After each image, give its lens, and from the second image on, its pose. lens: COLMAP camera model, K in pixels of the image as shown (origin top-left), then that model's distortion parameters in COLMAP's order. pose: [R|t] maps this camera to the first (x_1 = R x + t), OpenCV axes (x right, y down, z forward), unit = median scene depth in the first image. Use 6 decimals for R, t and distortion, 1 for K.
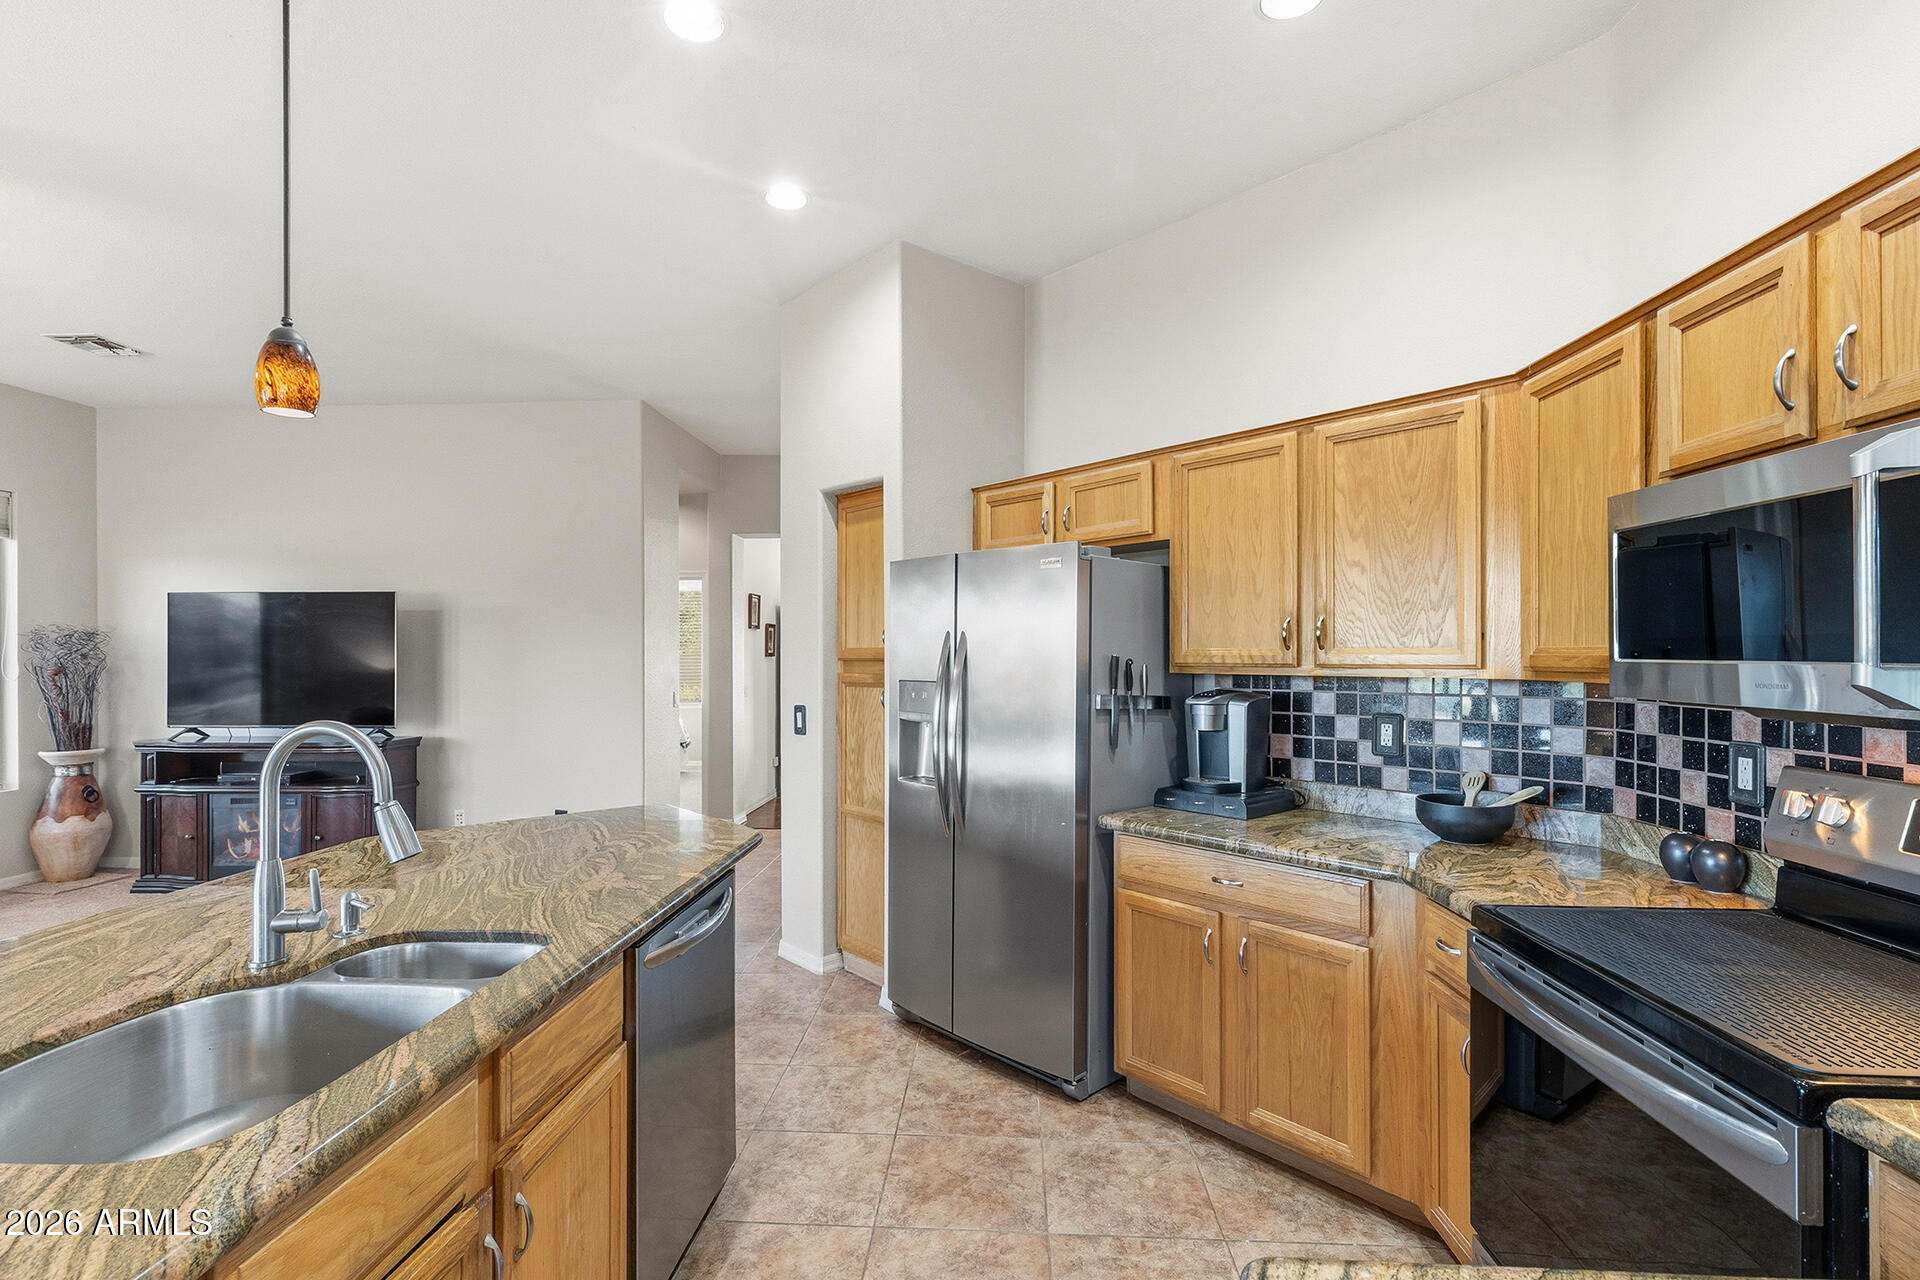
lens RADIAL K [[877.5, 0, 957.2], [0, 877.5, 654.7], [0, 0, 1]] dist [0.005426, 0.000300]
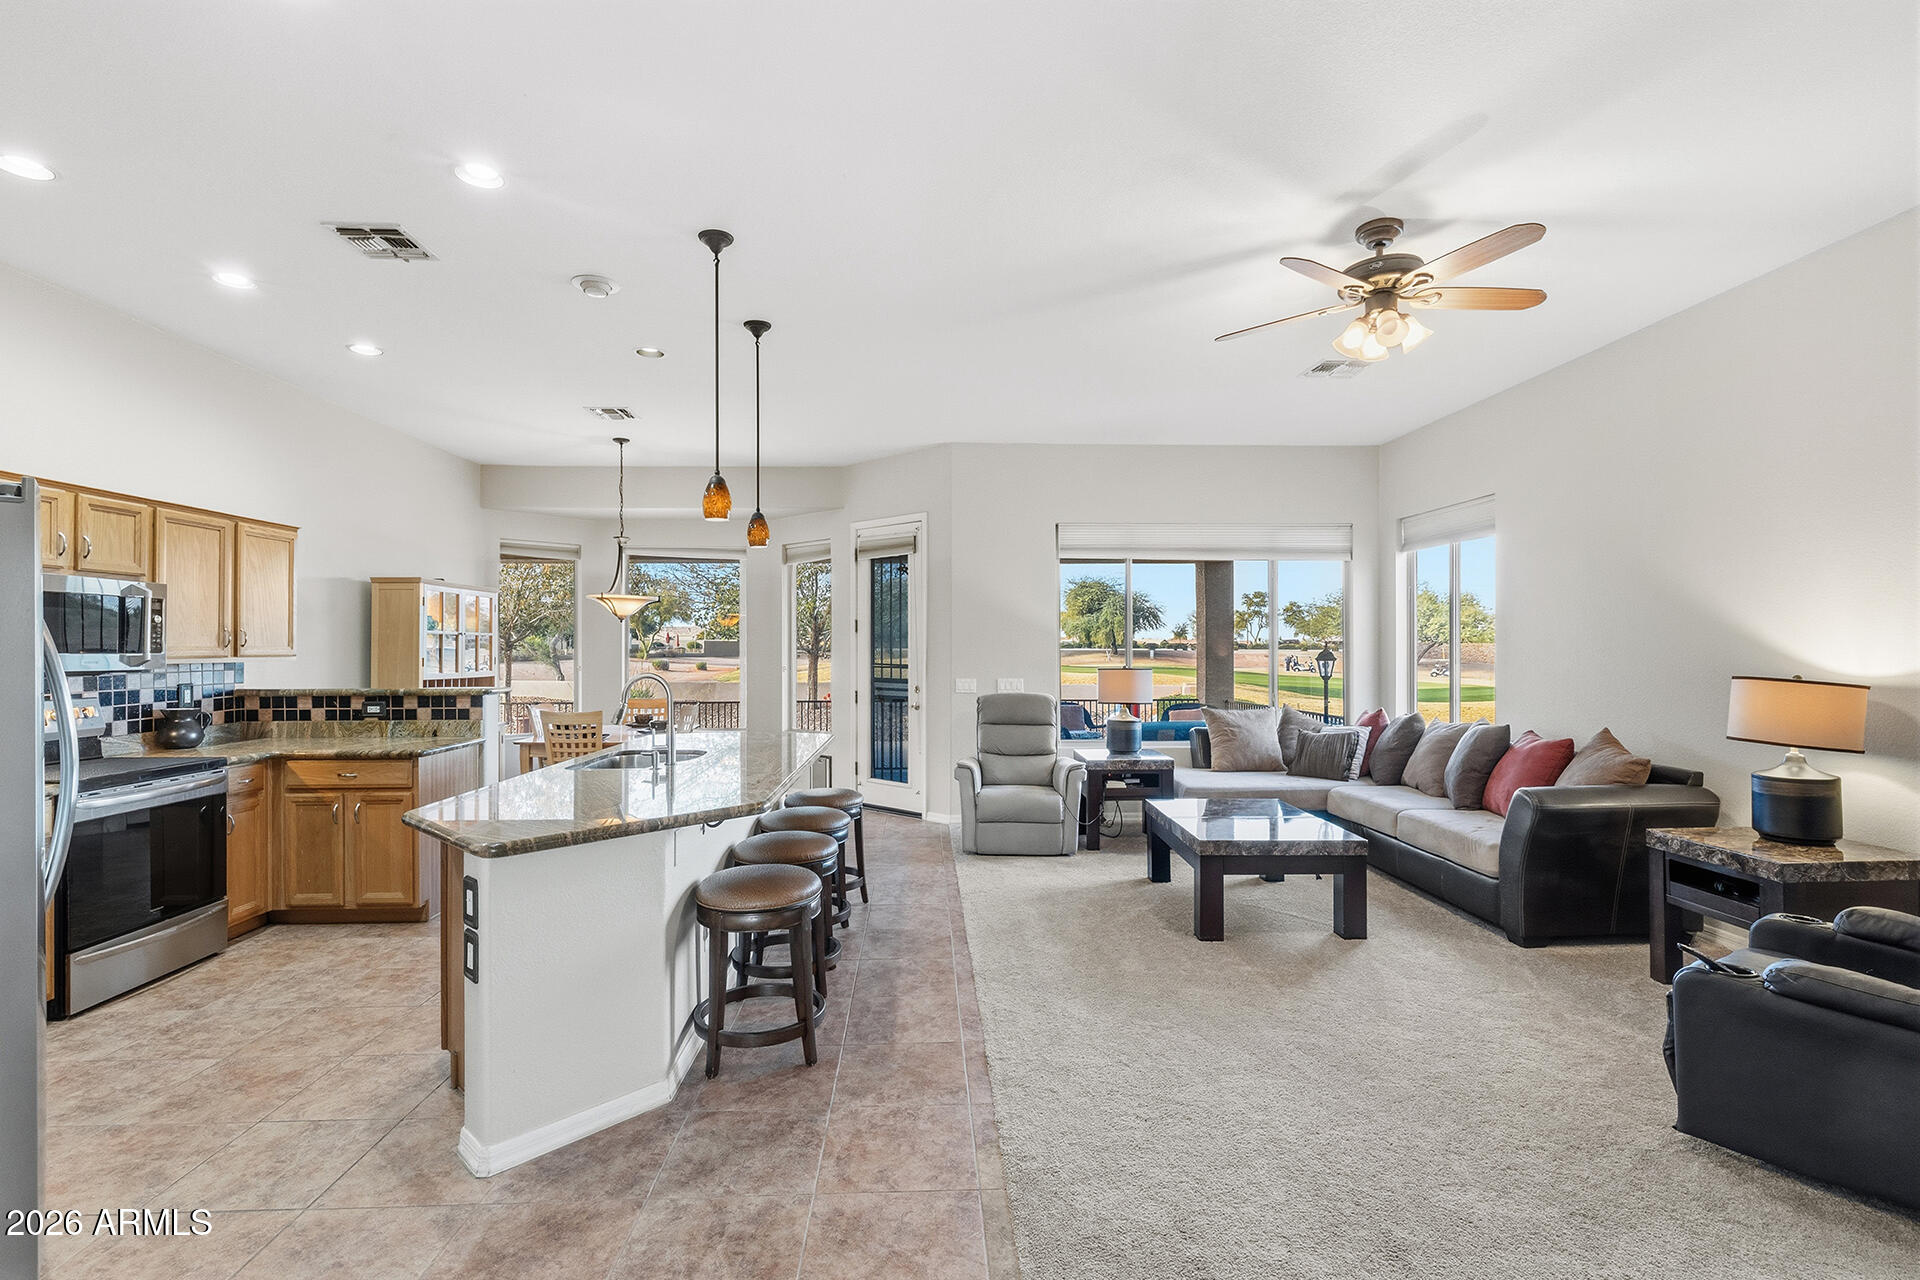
lens RADIAL K [[894.1, 0, 955.0], [0, 894.1, 642.8], [0, 0, 1]] dist [-0.002147, 0.000096]
pose [[-0.996282, 0.004539, -0.086033, -0.820010], [0.004996, 0.999975, -0.005099, 0.002385], [0.086007, -0.005510, -0.996279, 2.191276]]
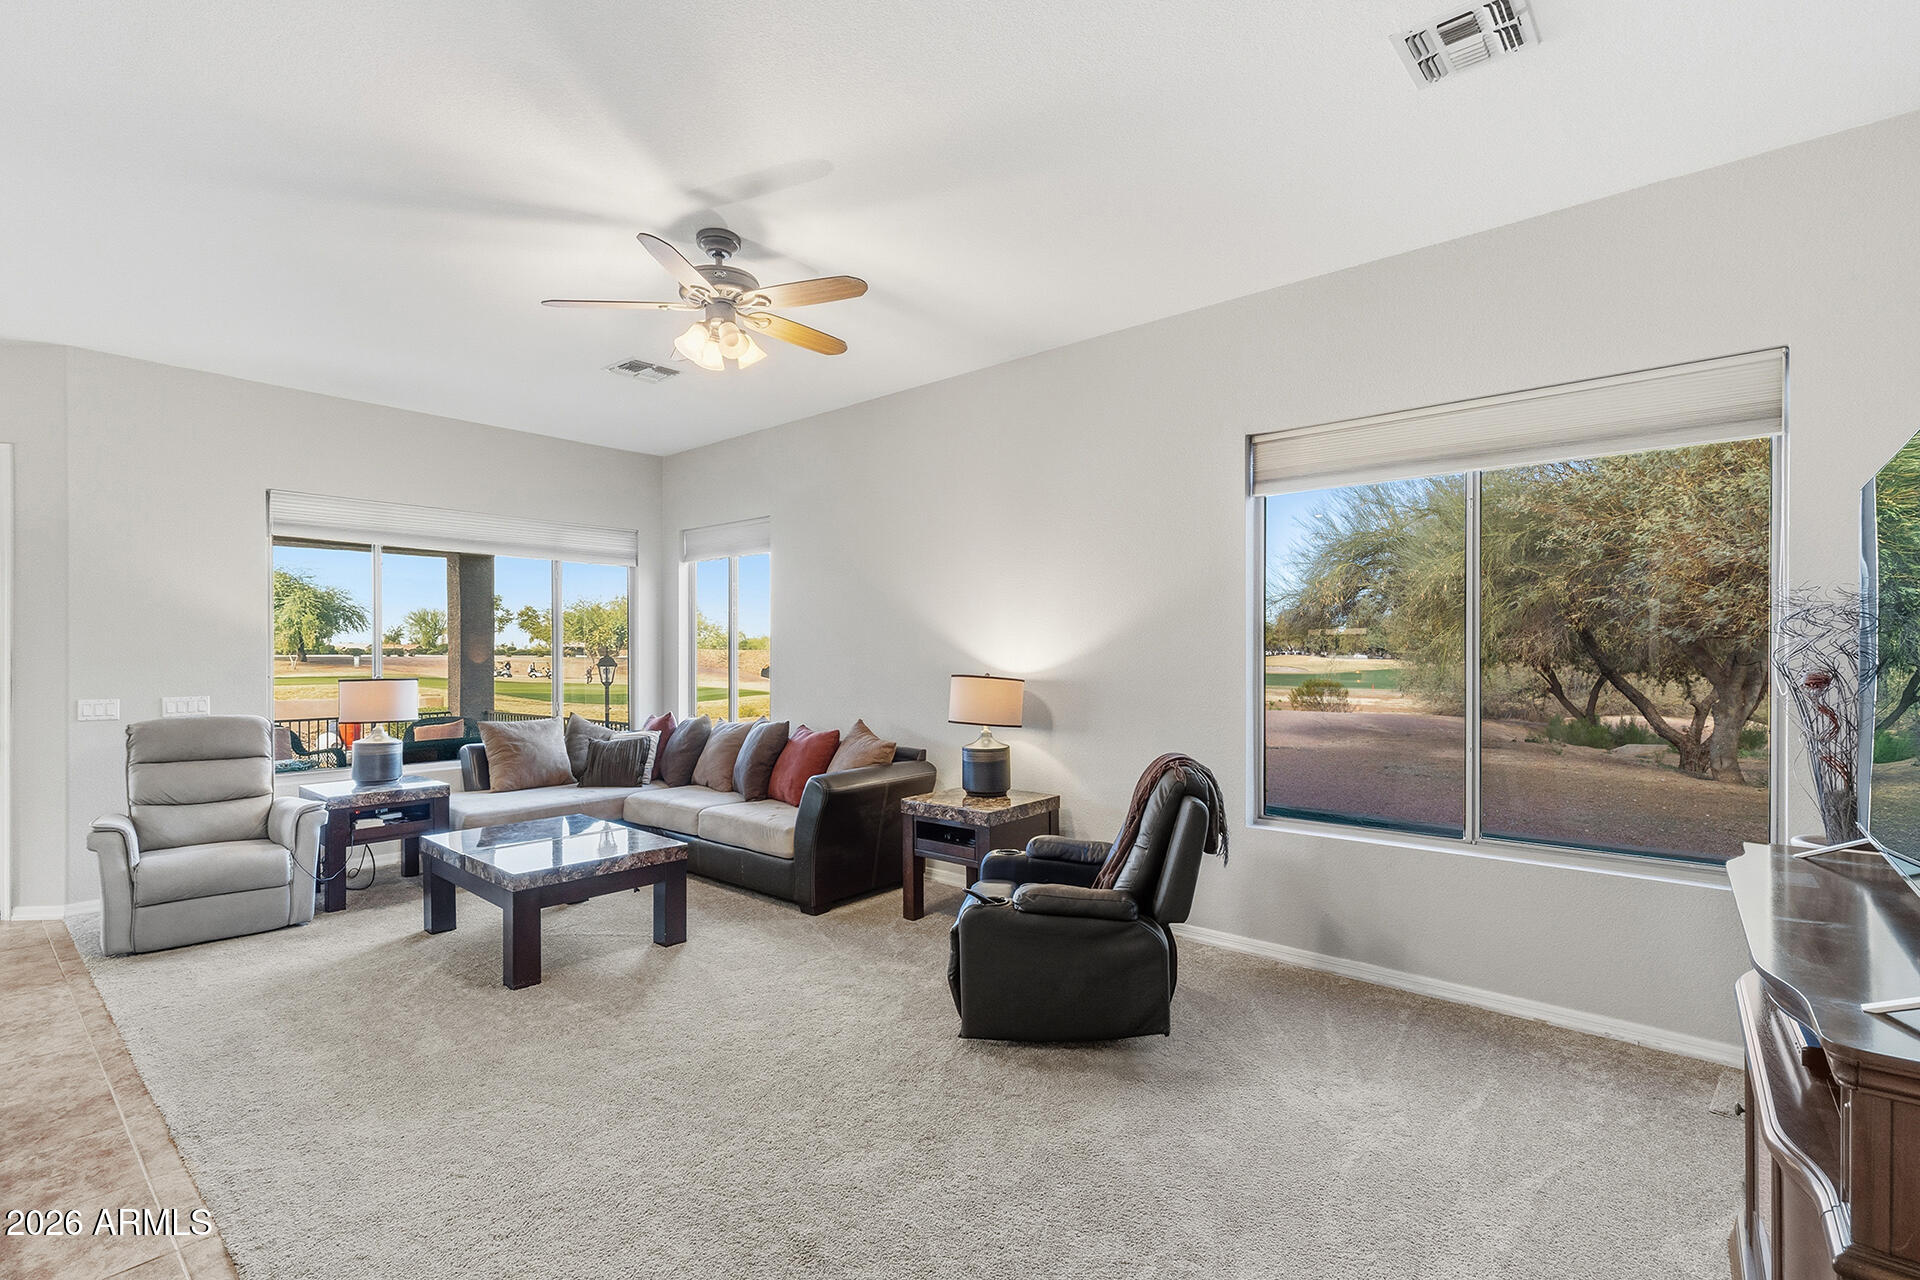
lens RADIAL K [[877.5, 0, 960.5], [0, 877.5, 654.2], [0, 0, 1]] dist [0.005426, 0.000300]
pose [[-0.611802, 0.006578, -0.790983, -0.733764], [0.003996, 0.999978, 0.005224, 0.002162], [0.791001, 0.000035, -0.611815, 2.011881]]
